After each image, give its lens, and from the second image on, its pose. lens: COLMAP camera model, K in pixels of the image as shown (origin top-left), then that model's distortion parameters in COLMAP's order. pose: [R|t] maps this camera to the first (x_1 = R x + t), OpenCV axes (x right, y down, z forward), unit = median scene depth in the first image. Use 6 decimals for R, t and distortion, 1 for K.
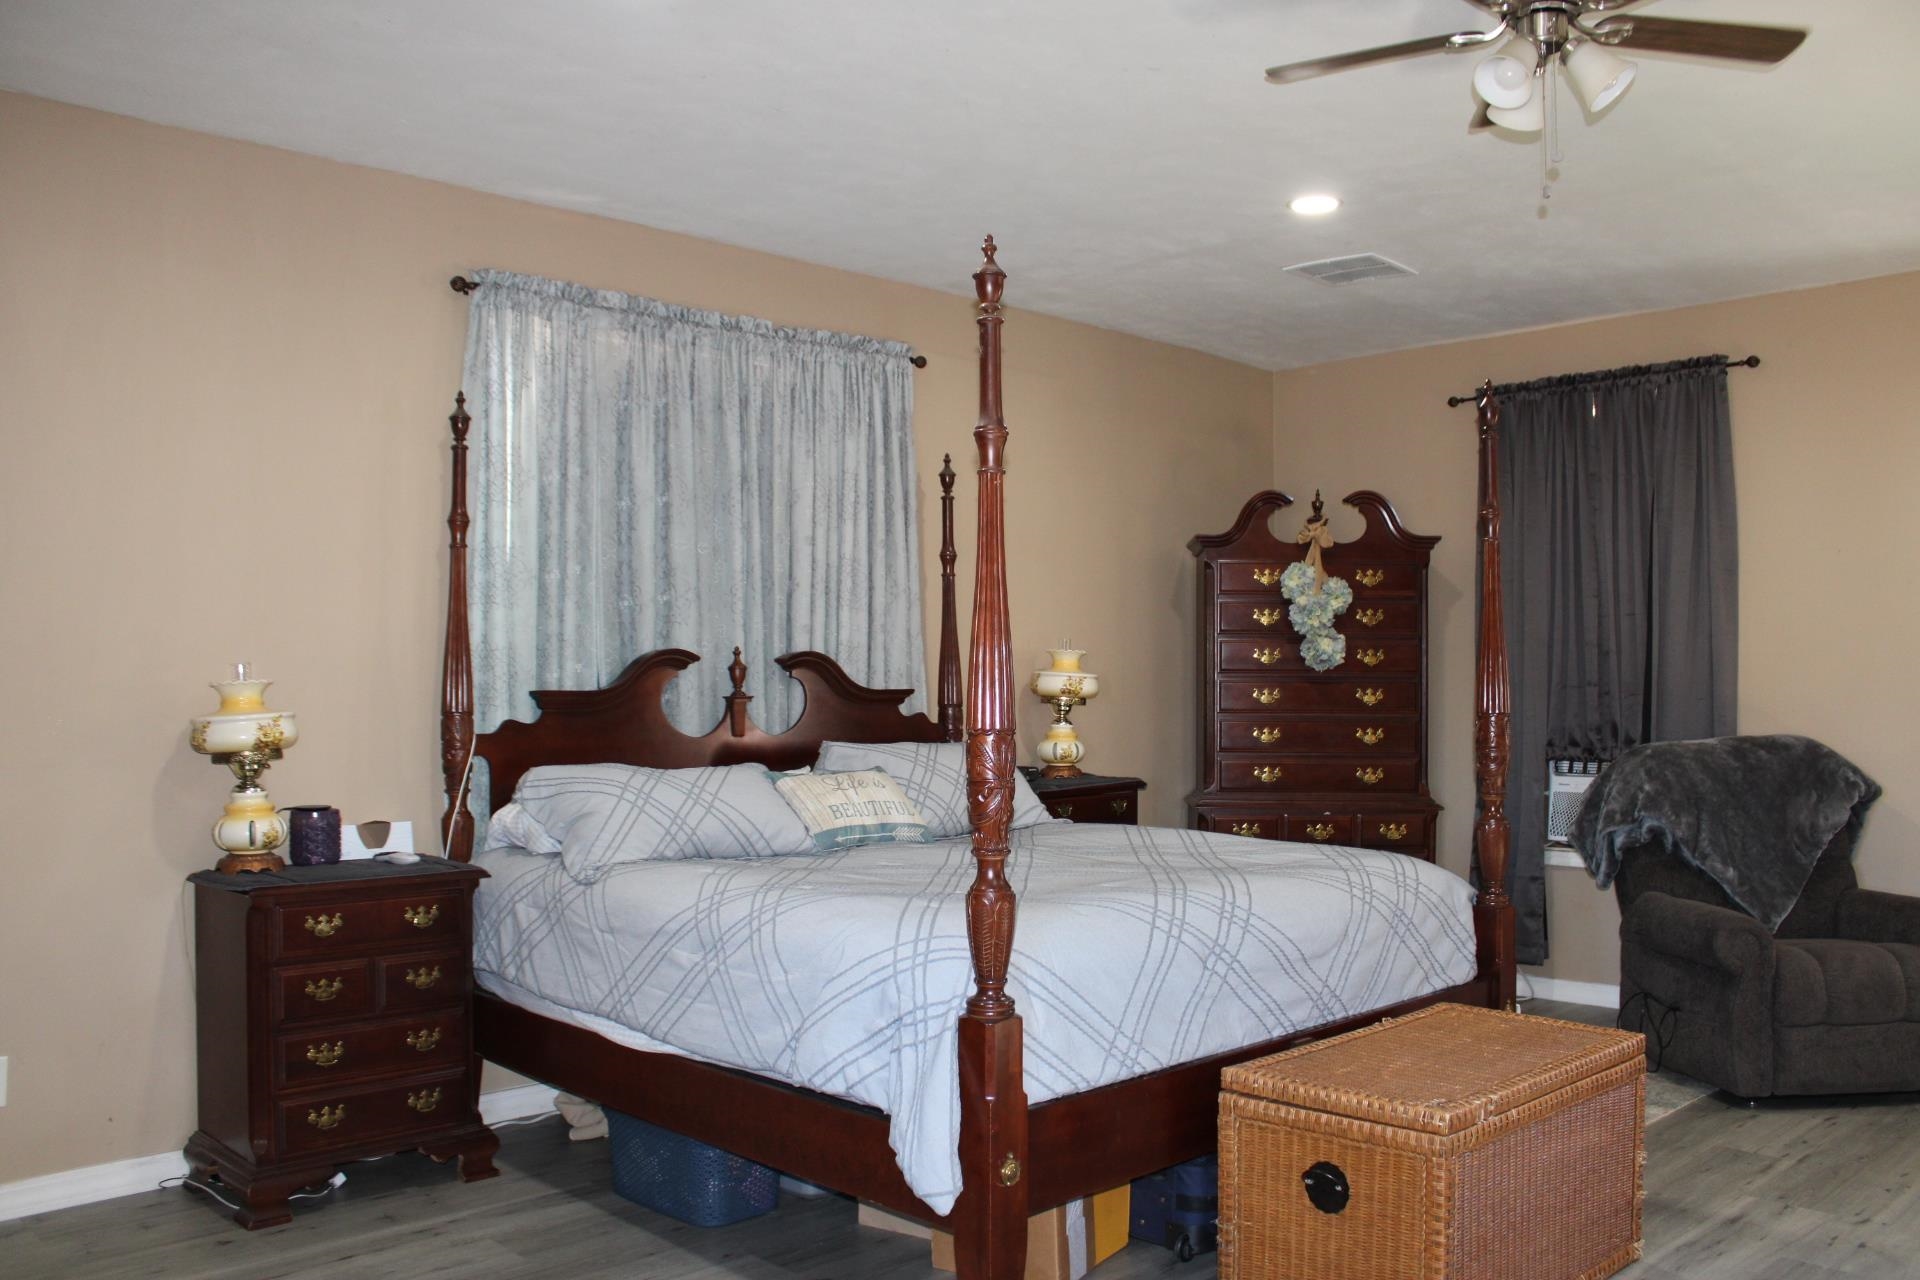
lens RADIAL K [[1600.9, 0, 972.4], [0, 1600.9, 649.3], [0, 0, 1]] dist [-0.160967, 0.140902]
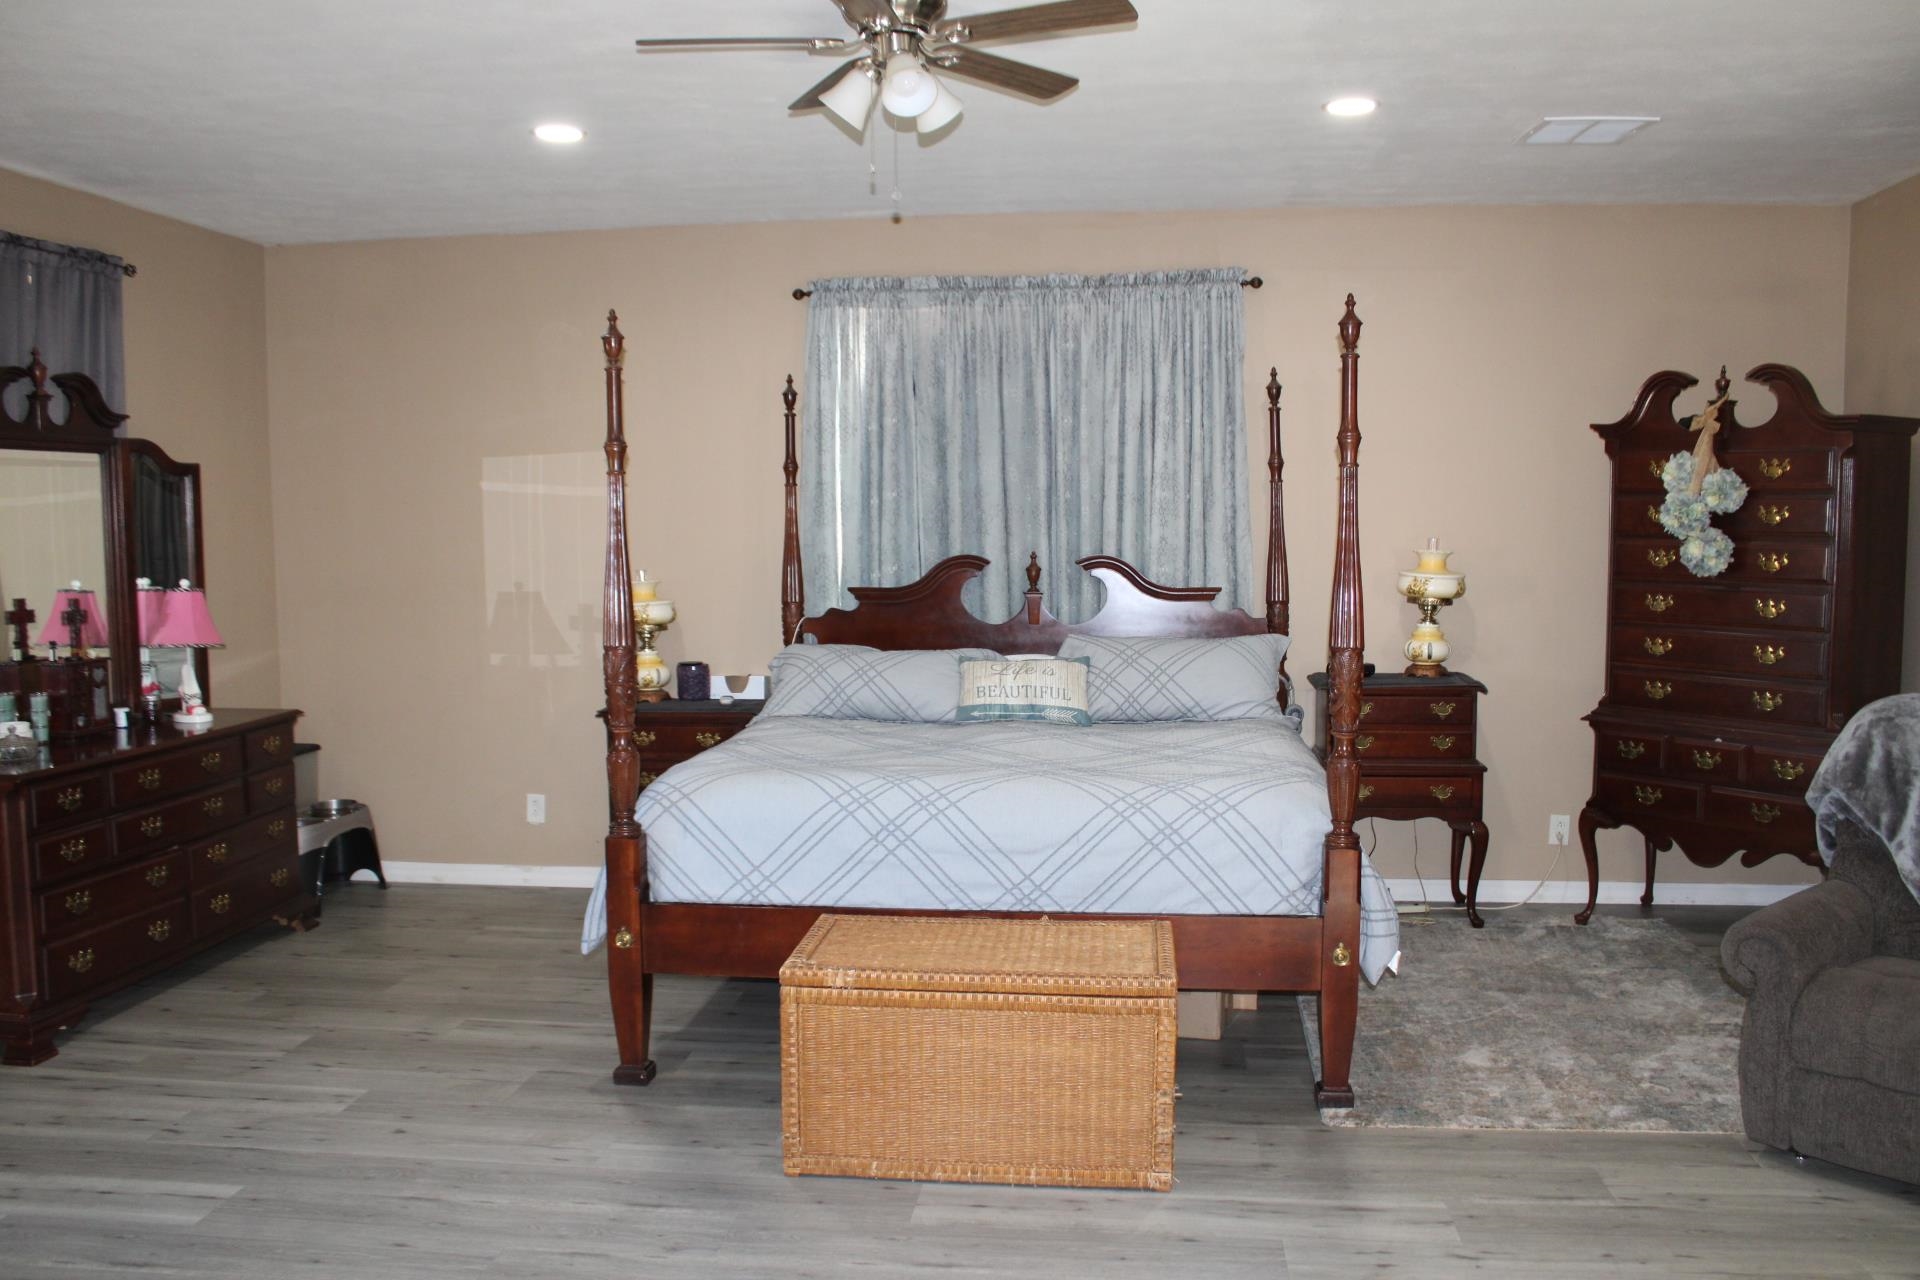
lens RADIAL K [[1600.9, 0, 953.9], [0, 1600.9, 649.4], [0, 0, 1]] dist [-0.160967, 0.140902]
pose [[0.633873, 0.060903, -0.771036, 0.826803], [0.020239, 0.995247, 0.095252, -0.048838], [0.773172, -0.075983, 0.629628, 0.188818]]
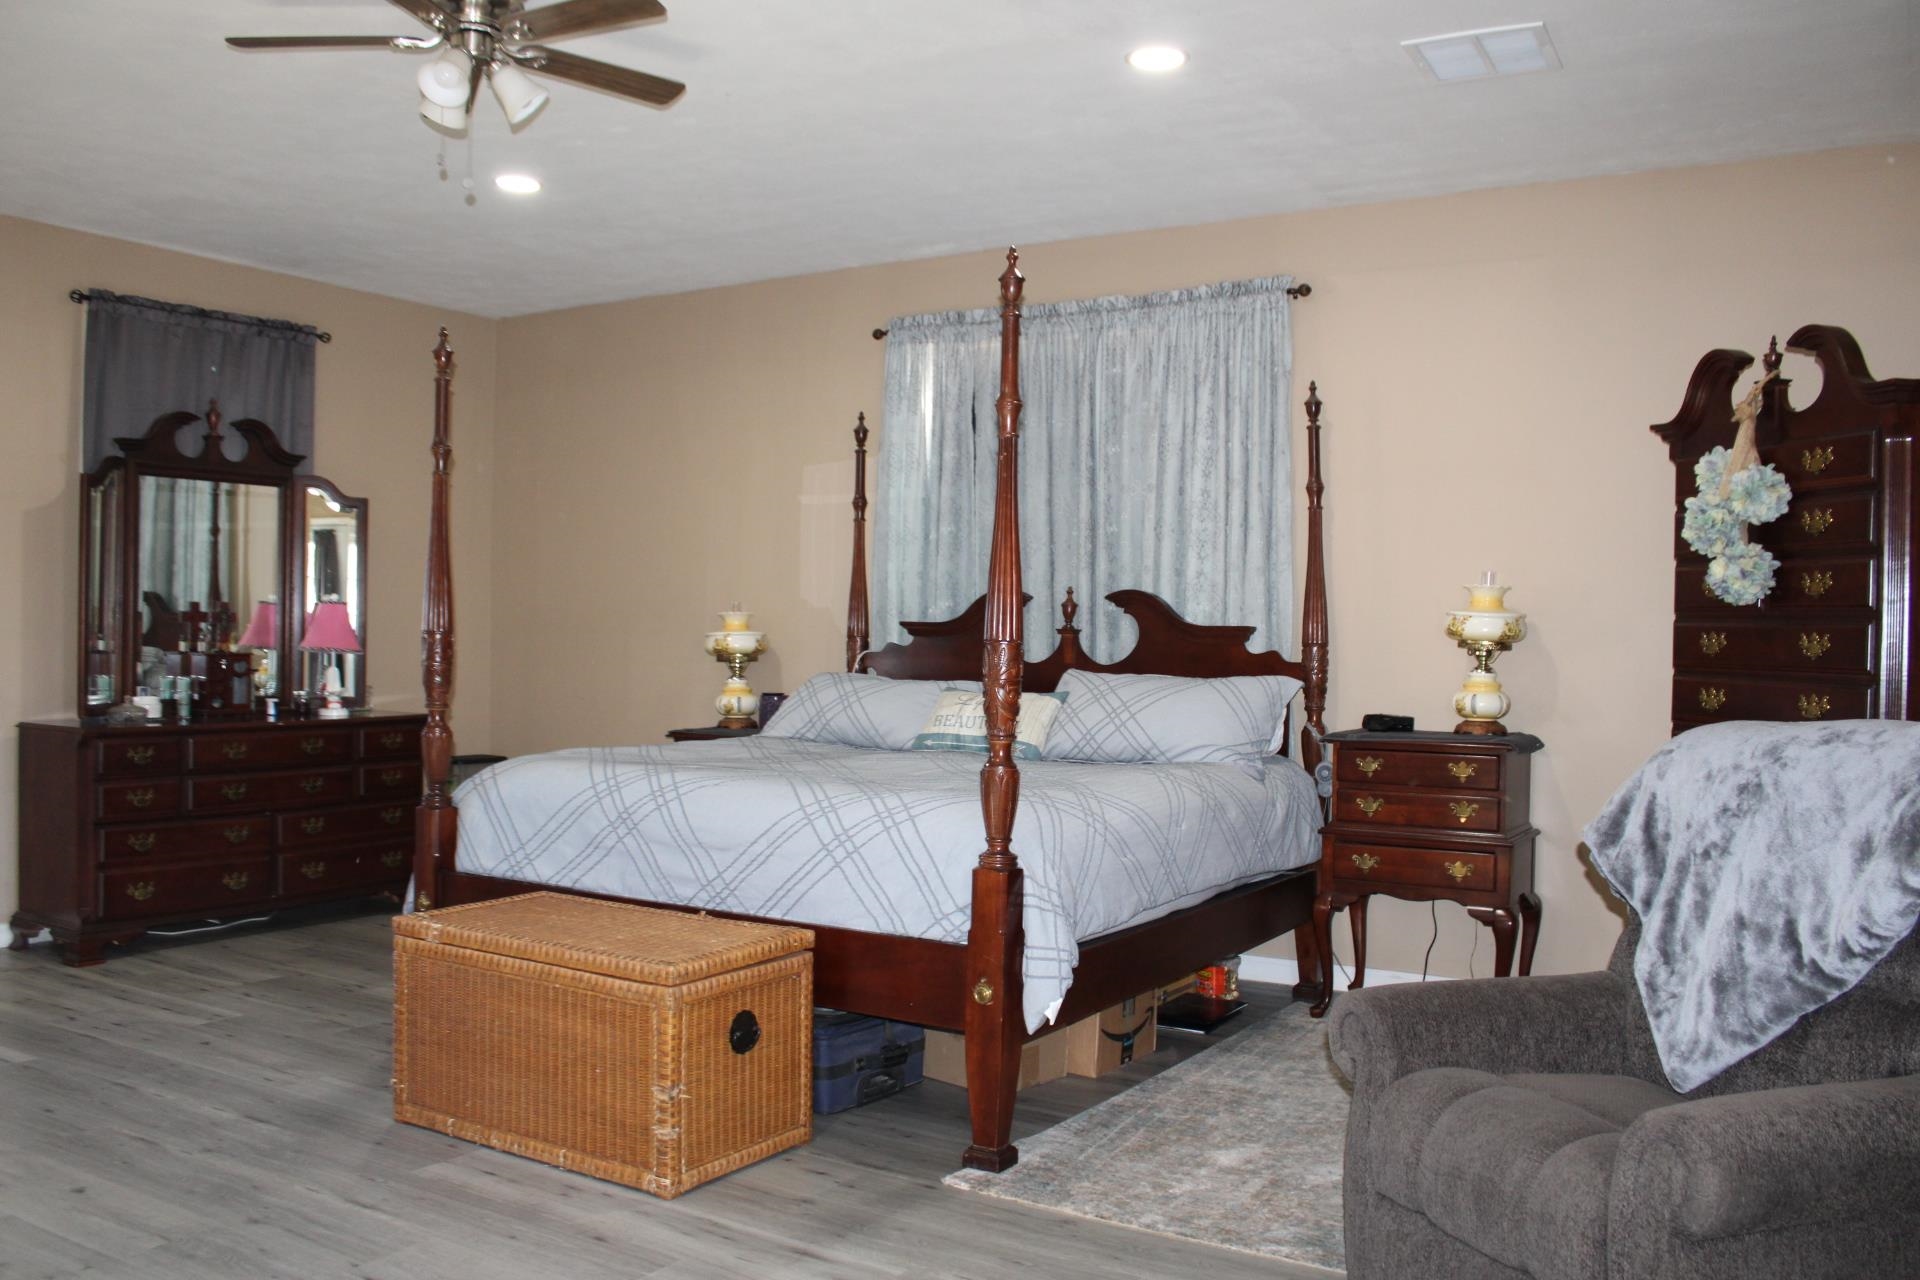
lens RADIAL K [[1600.9, 0, 962.4], [0, 1600.9, 641.2], [0, 0, 1]] dist [-0.160967, 0.140902]
pose [[0.247397, 0.008273, -0.968879, 1.038877], [0.000603, 0.999962, 0.008692, 0.030132], [0.968914, -0.002734, 0.247382, 0.687932]]
